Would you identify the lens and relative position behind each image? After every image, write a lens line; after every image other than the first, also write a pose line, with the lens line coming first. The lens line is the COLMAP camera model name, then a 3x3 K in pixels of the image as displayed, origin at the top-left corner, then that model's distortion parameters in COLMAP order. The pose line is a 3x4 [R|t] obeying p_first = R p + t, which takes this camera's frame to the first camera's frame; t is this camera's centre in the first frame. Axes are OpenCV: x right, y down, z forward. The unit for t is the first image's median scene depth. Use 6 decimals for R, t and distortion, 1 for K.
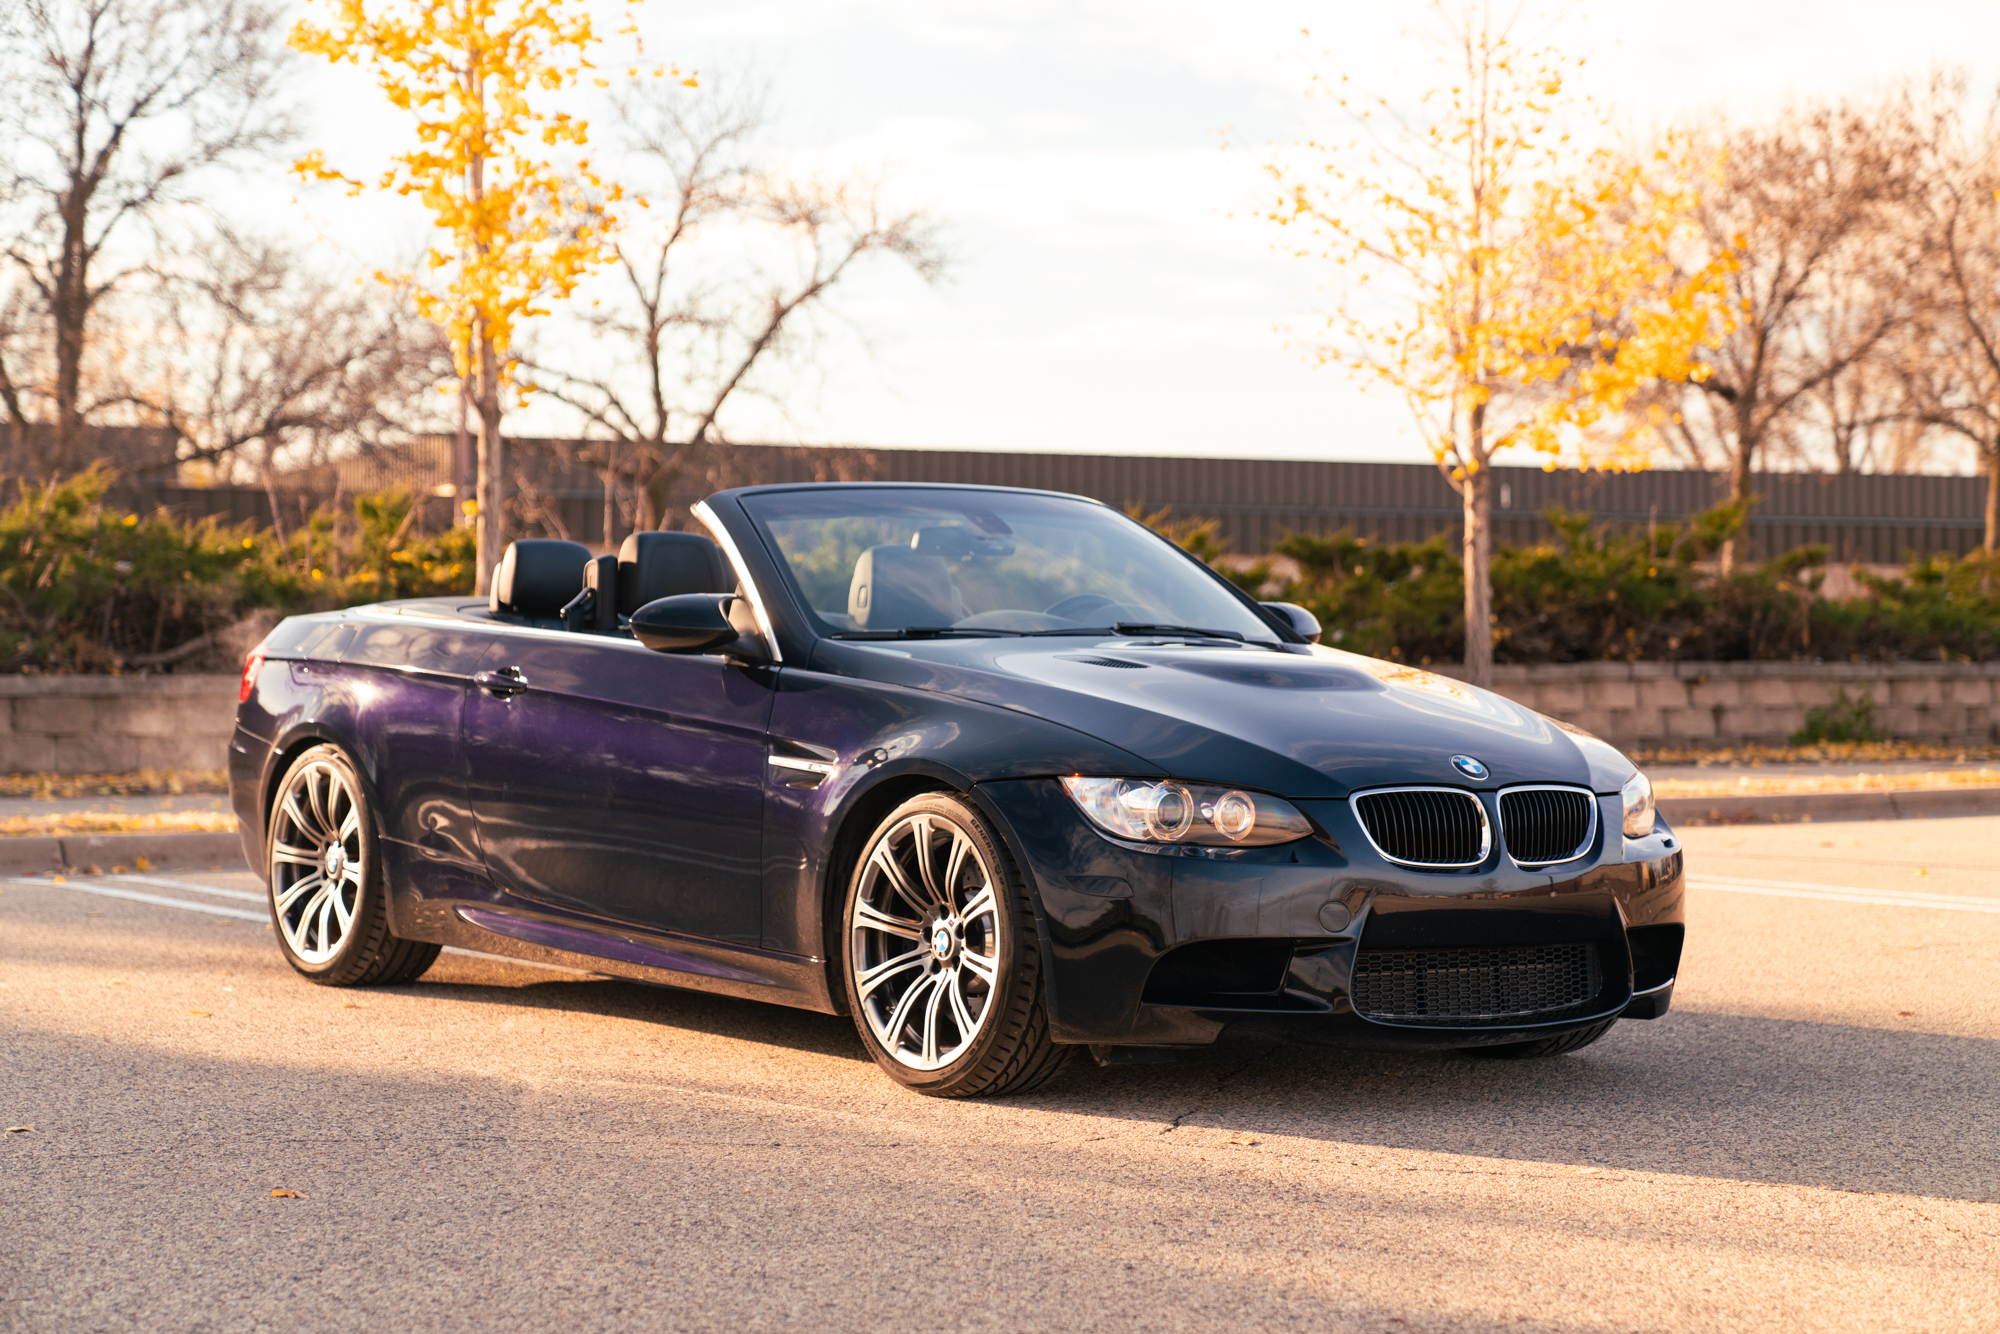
lens RADIAL K [[3983.2, 0, 983.4], [0, 3983.2, 653.6], [0, 0, 1]] dist [0.028547, 0.000000]
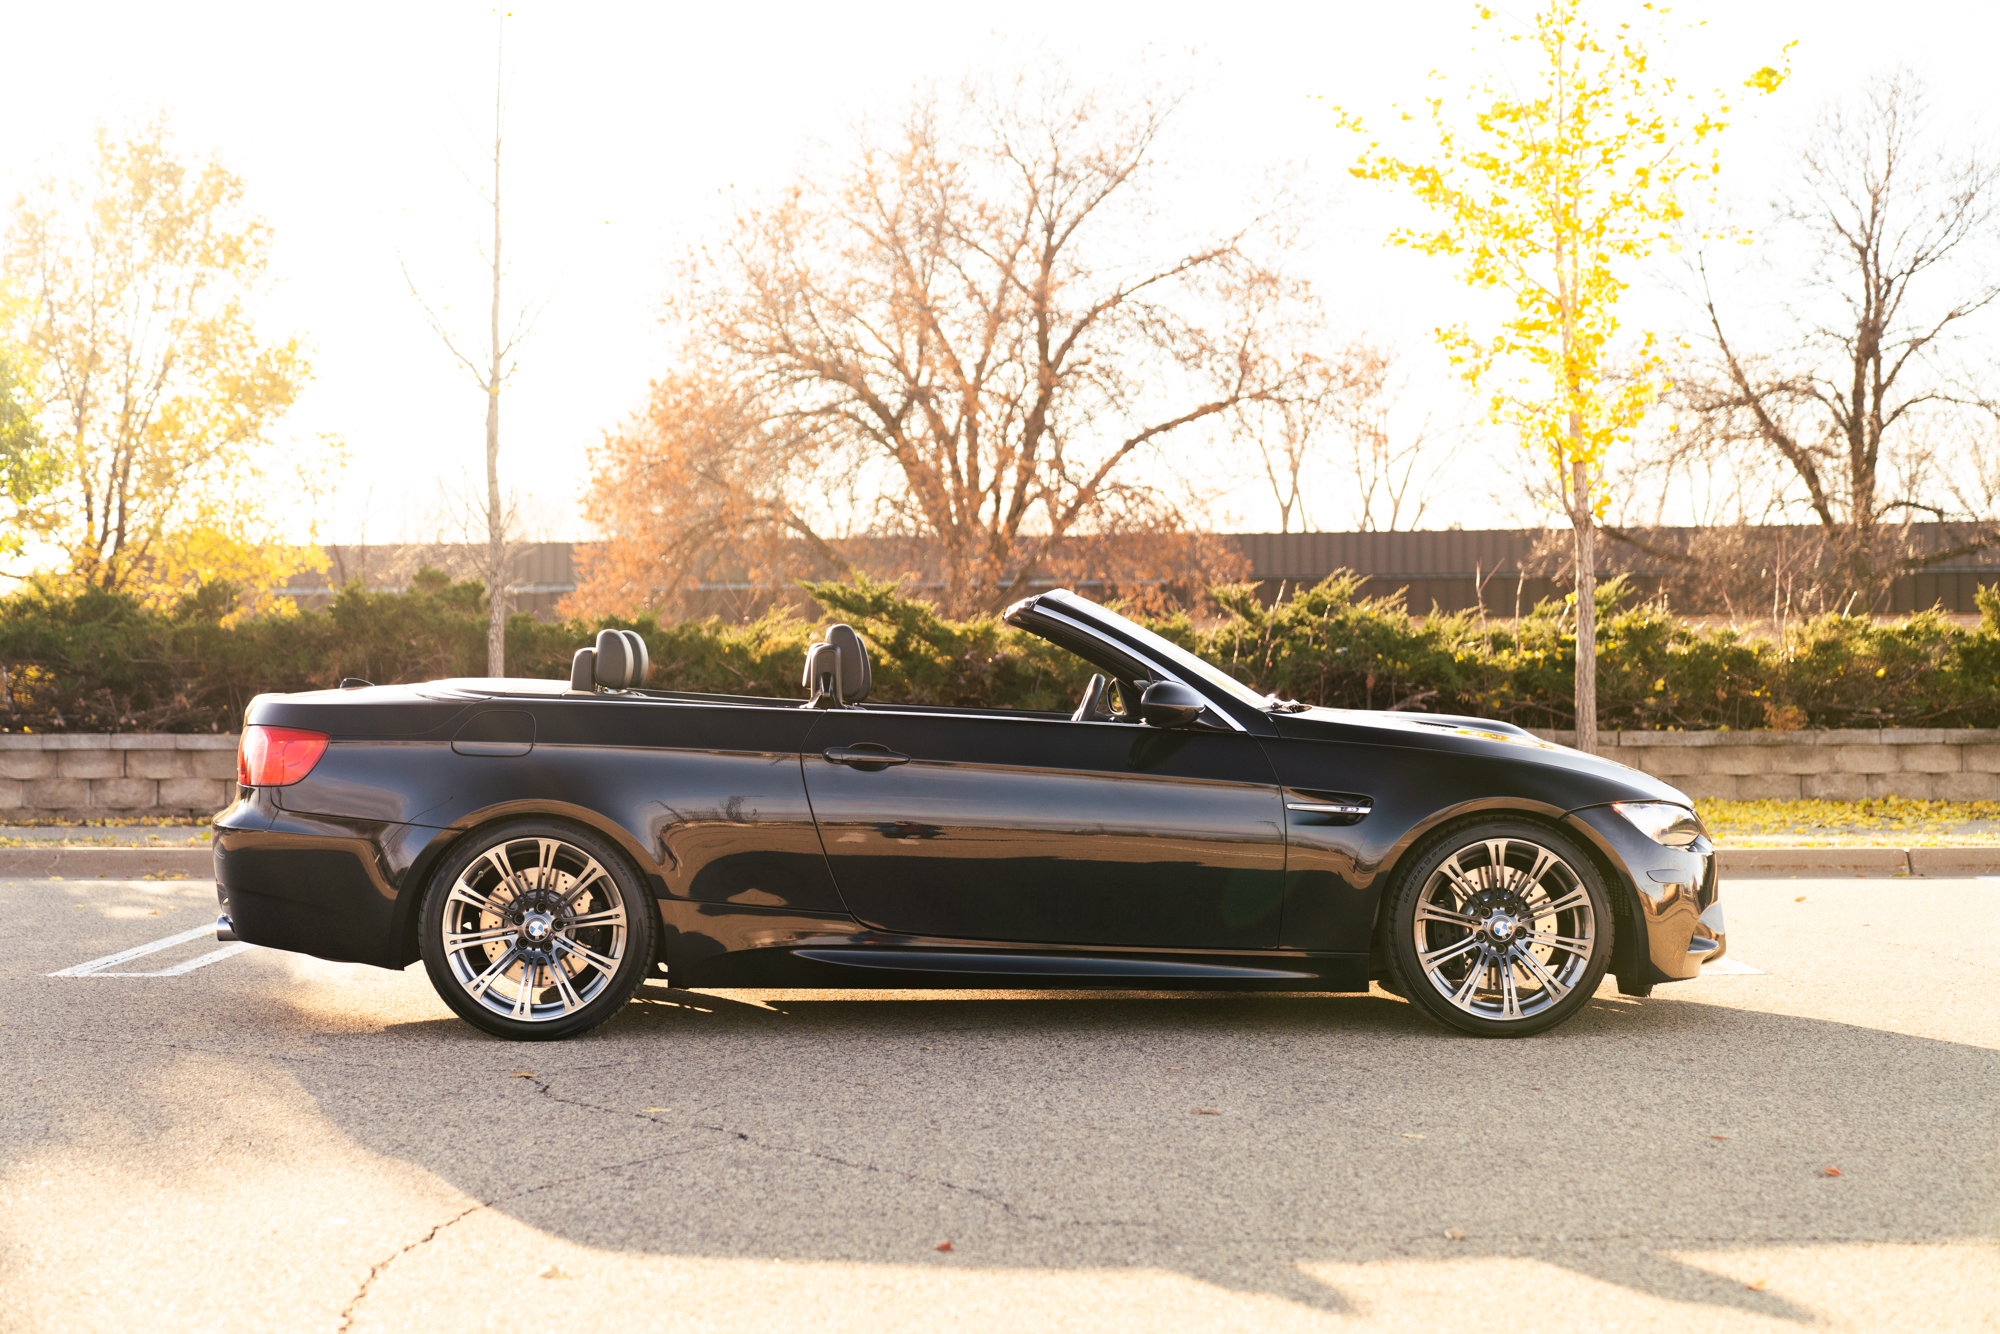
lens RADIAL K [[3173.3, 0, 989.6], [0, 3173.3, 676.4], [0, 0, 1]] dist [0.030487, 0.000000]
pose [[0.785108, -0.014722, -0.619183, 0.329052], [0.009107, 0.999884, -0.012225, -0.001399], [0.619291, 0.003959, 0.785151, 0.099096]]
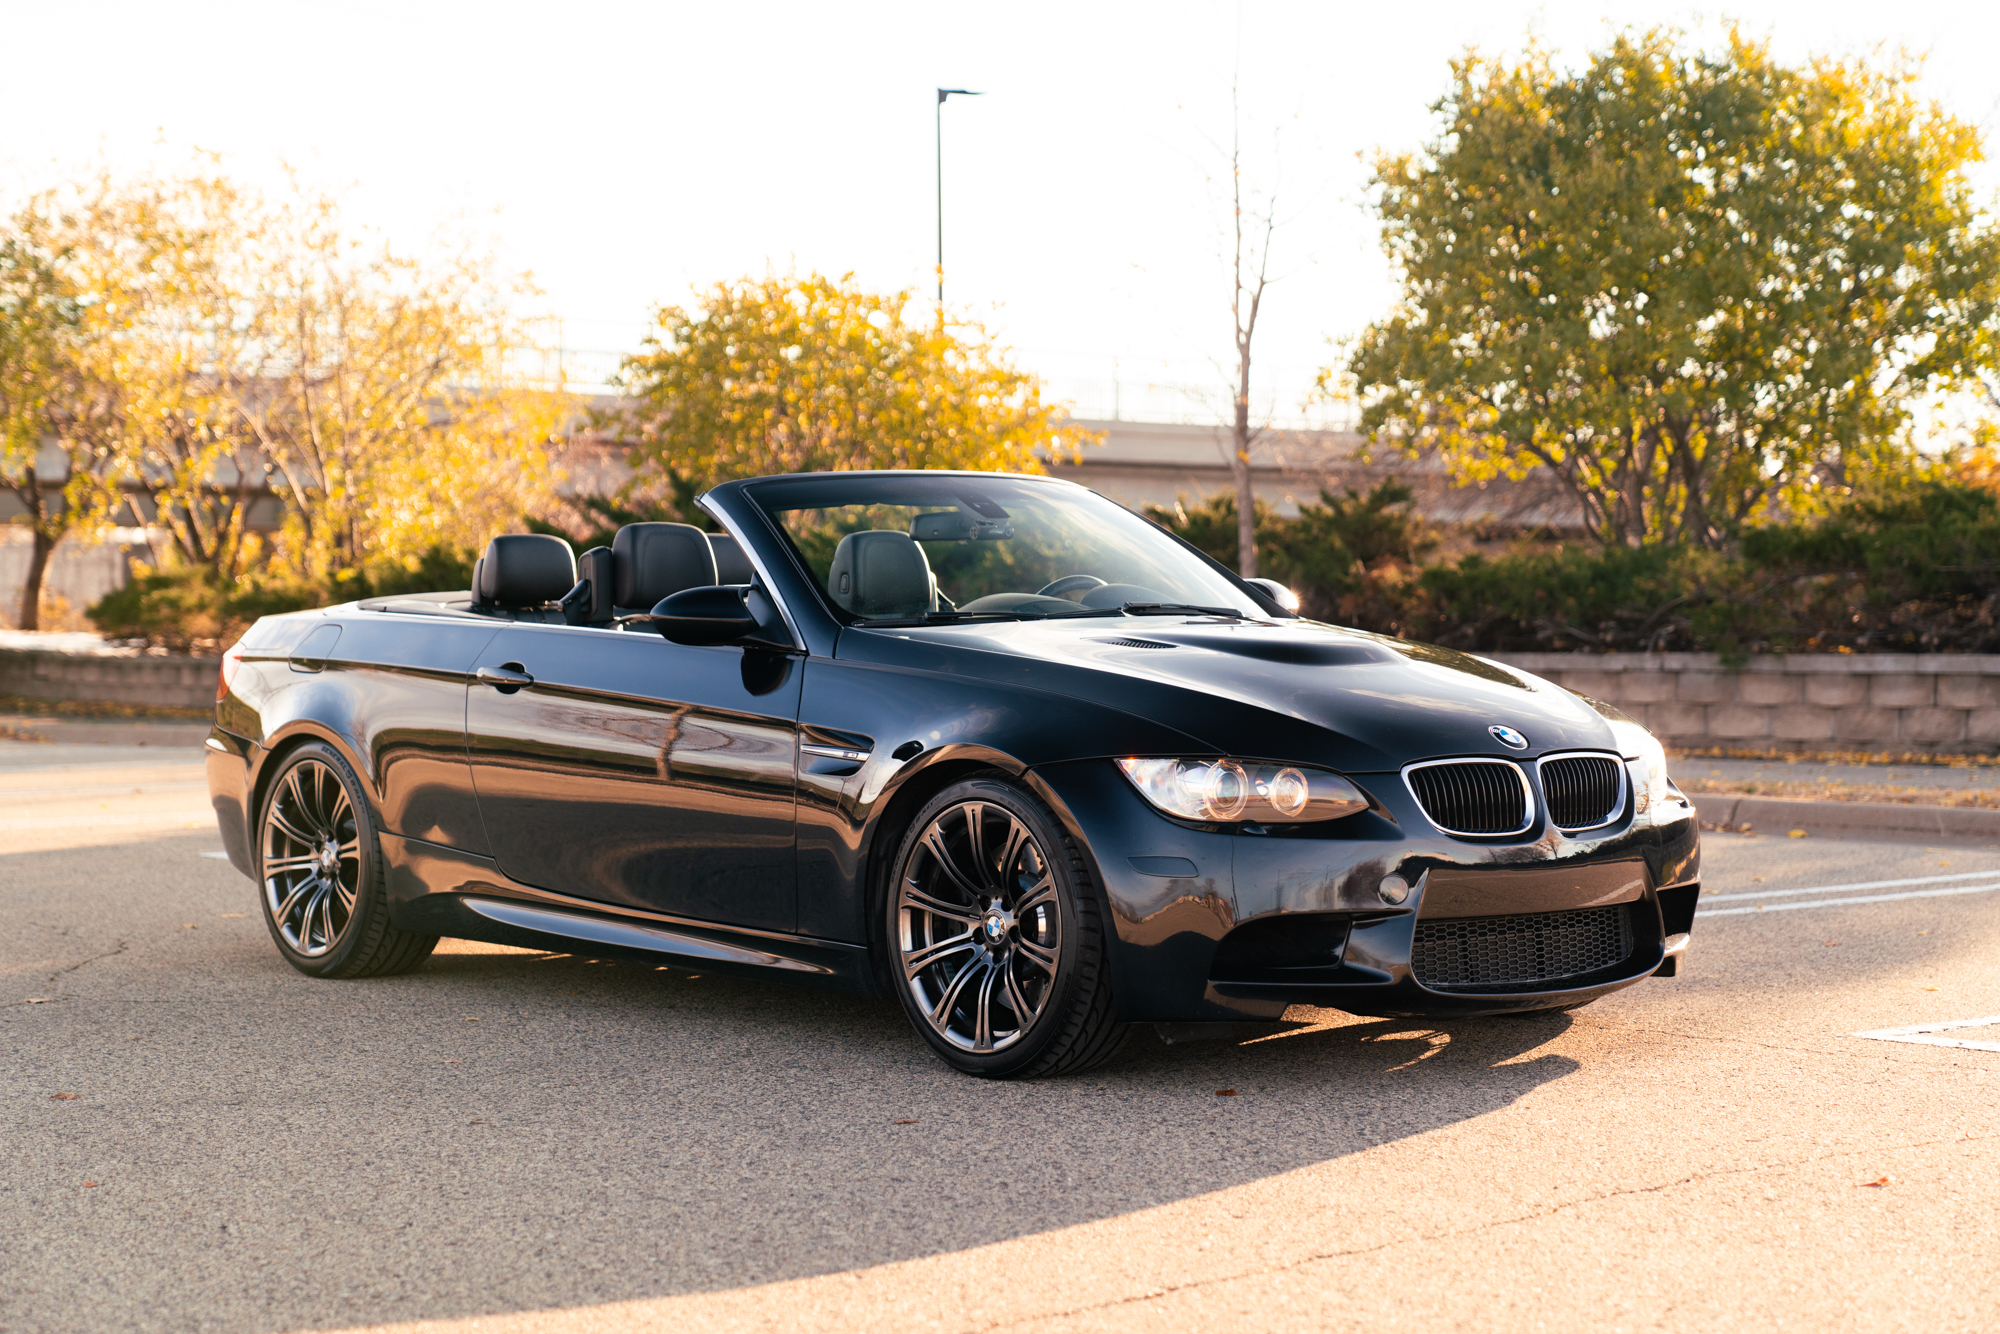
lens RADIAL K [[3681.6, 0, 1022.3], [0, 3681.6, 713.8], [0, 0, 1]] dist [0.026268, 0.000000]
pose [[0.035877, 0.014264, -0.999254, 0.472829], [0.005394, 0.999881, 0.014466, 0.003145], [0.999342, -0.005909, 0.035796, 0.491105]]
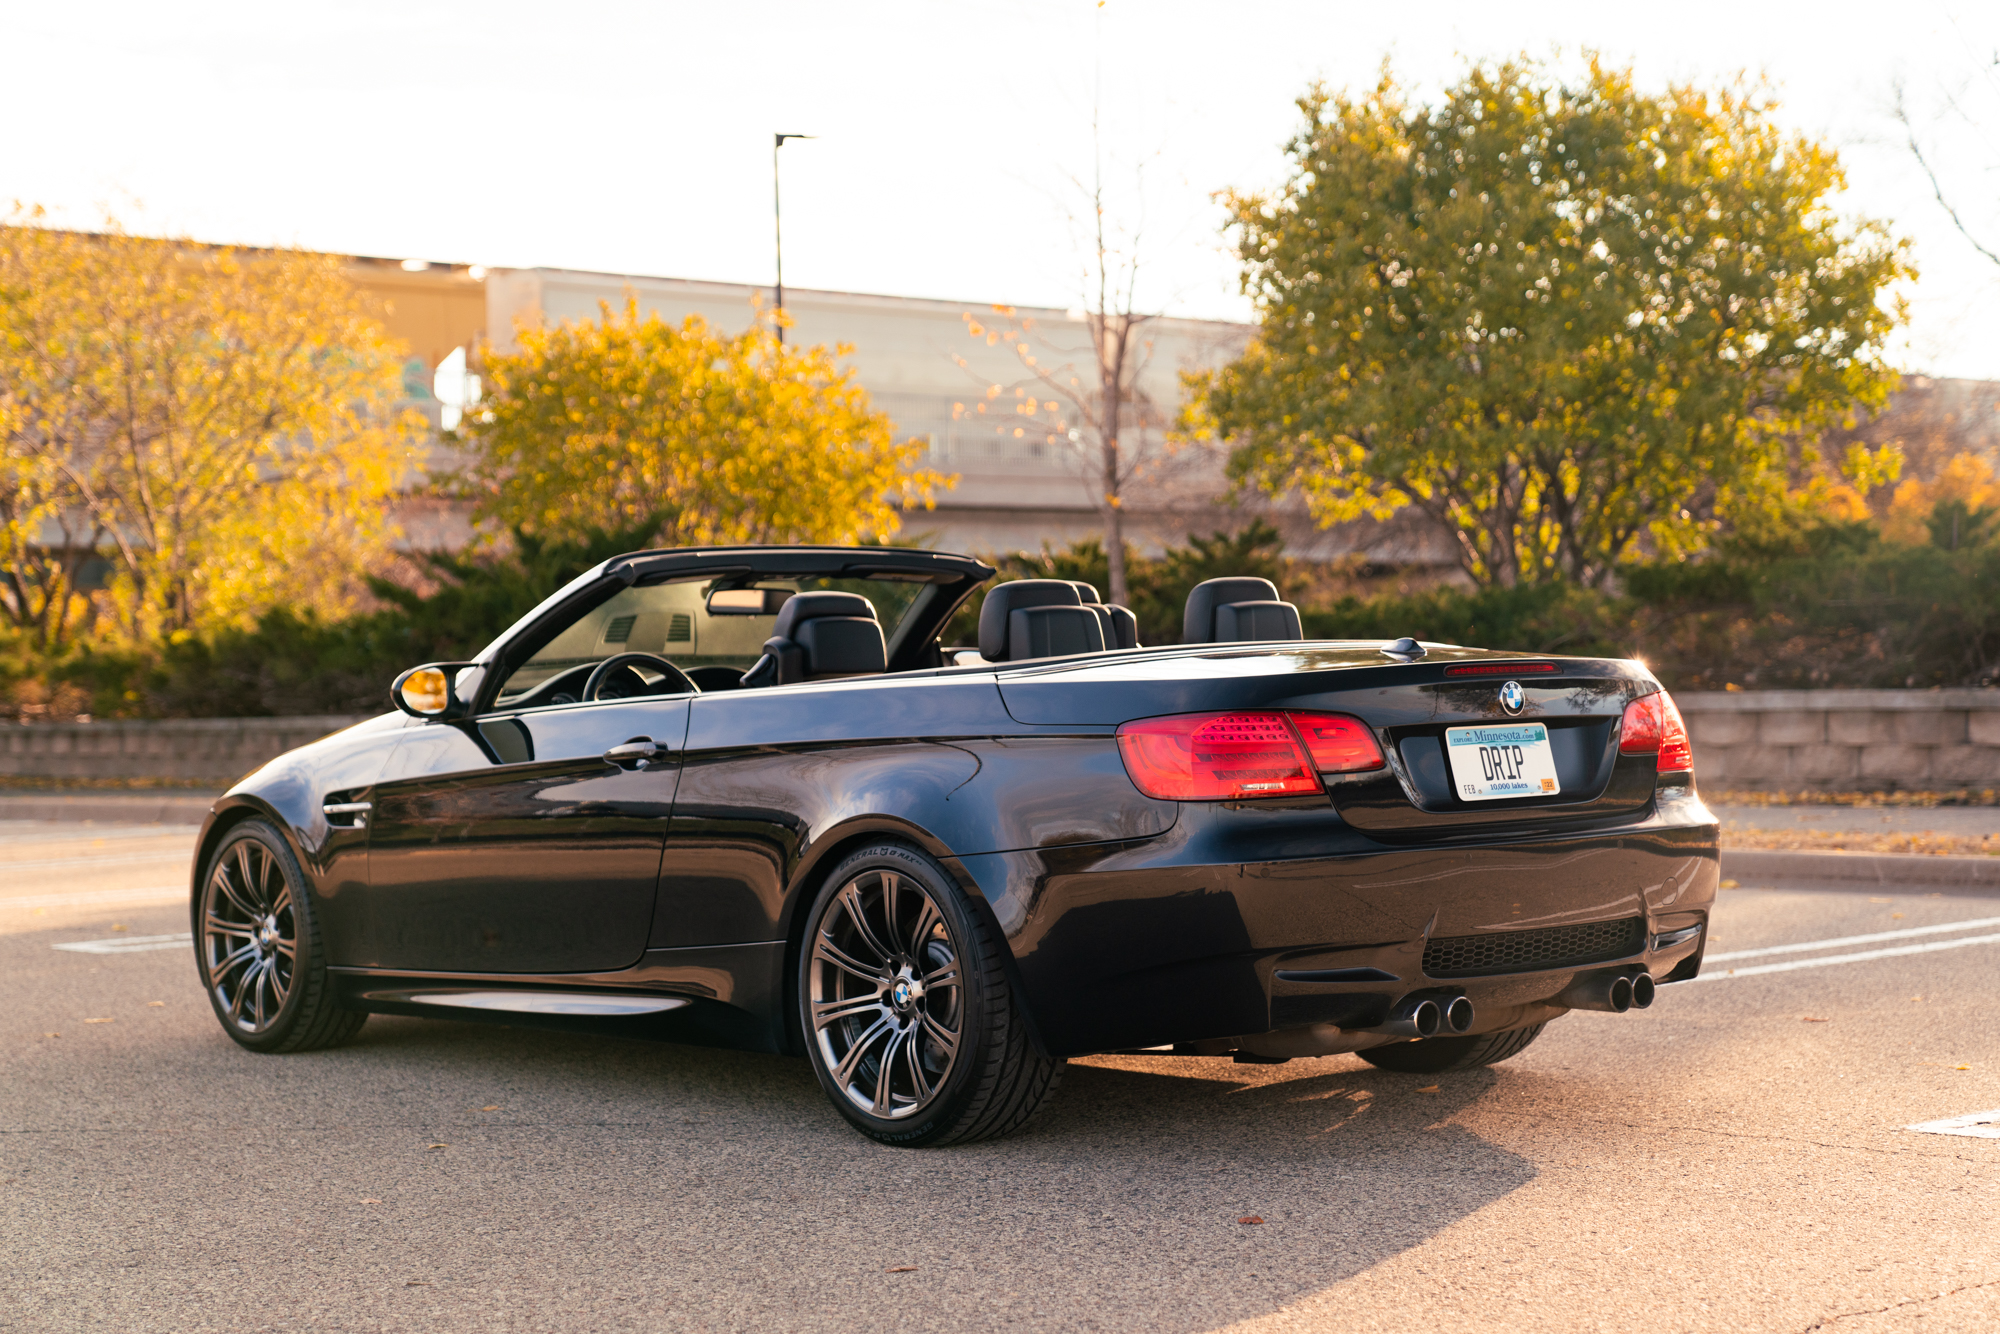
lens RADIAL K [[3656.3, 0, 1014.5], [0, 3656.3, 671.5], [0, 0, 1]] dist [0.011642, 0.000000]
pose [[0.082651, -0.009619, -0.996532, 0.430975], [0.024983, 0.999659, -0.007577, -0.000576], [0.996265, -0.024270, 0.082863, 0.477739]]
